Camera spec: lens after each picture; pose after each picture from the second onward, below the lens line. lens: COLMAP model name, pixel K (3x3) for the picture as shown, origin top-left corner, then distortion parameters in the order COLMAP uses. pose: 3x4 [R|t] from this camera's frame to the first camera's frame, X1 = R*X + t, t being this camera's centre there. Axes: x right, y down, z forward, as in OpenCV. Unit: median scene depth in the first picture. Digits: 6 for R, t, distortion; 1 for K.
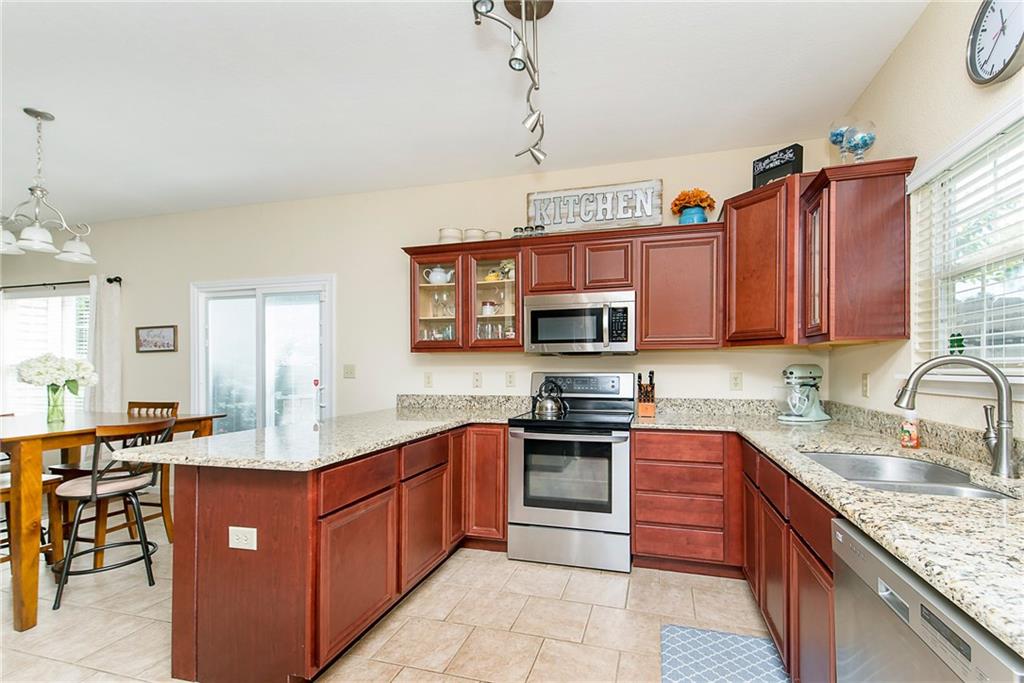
lens RADIAL K [[446.4, 0, 522.0], [0, 446.4, 368.1], [0, 0, 1]] dist [0.014158, -0.008019]
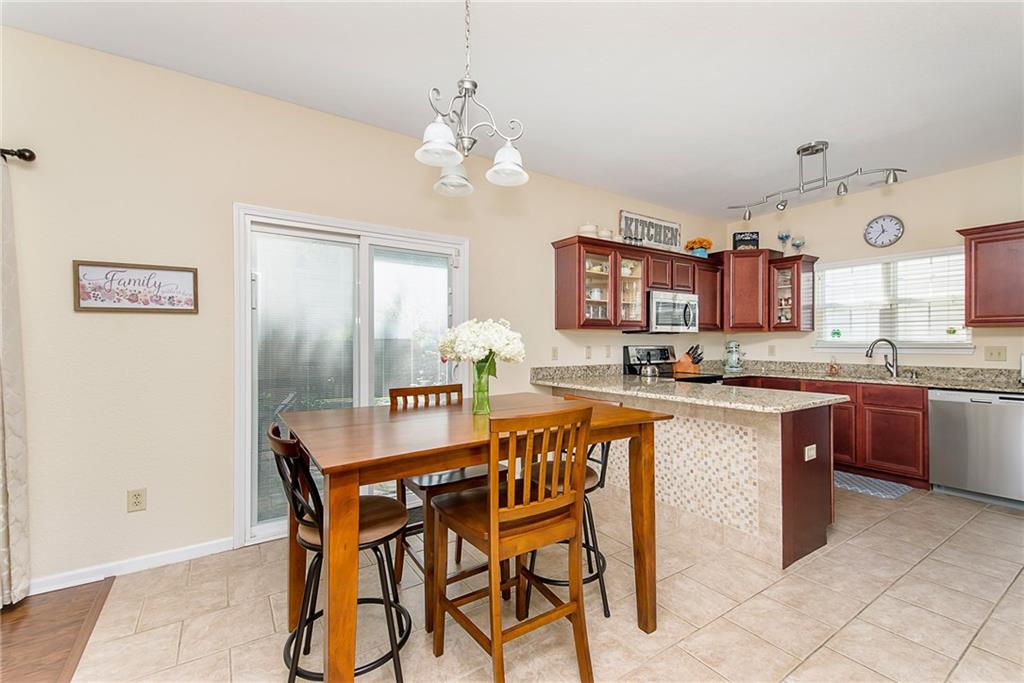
lens RADIAL K [[446.4, 0, 517.1], [0, 446.4, 347.3], [0, 0, 1]] dist [0.014158, -0.008019]
pose [[0.651623, -0.003884, 0.758533, -1.105872], [-0.000433, 0.999985, 0.005492, 0.005647], [-0.758543, -0.003907, 0.651612, 0.346018]]
